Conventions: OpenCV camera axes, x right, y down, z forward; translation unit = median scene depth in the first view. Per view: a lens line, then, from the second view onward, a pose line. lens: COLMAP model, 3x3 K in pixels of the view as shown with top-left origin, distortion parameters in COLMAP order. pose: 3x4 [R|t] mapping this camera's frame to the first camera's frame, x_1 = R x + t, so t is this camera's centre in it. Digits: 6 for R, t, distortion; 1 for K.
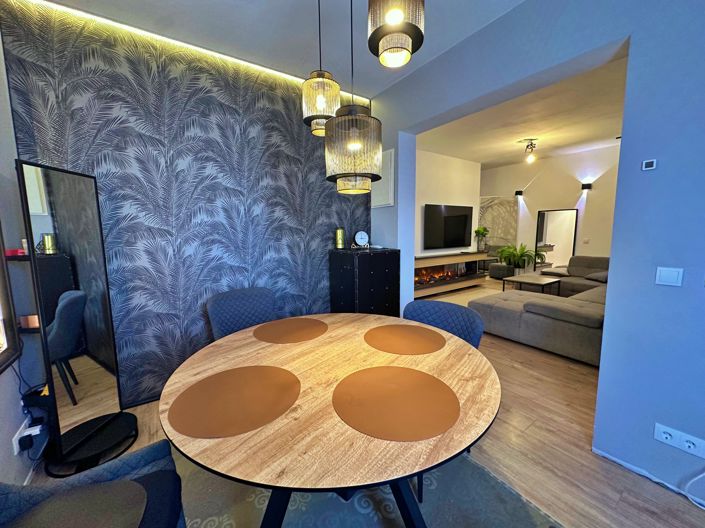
lens RADIAL K [[280.9, 0, 353.8], [0, 280.9, 265.4], [0, 0, 1]] dist [-0.003424, 0.000308]
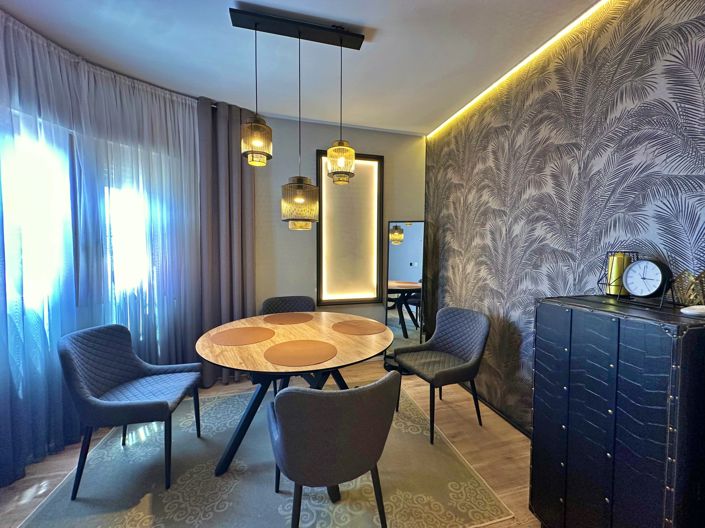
lens RADIAL K [[280.9, 0, 350.4], [0, 280.9, 264.3], [0, 0, 1]] dist [-0.003424, 0.000308]
pose [[-0.341683, 0.059015, -0.937961, 0.699190], [-0.115614, 0.987807, 0.104268, -0.138103], [0.932677, 0.144067, -0.330694, 0.923448]]
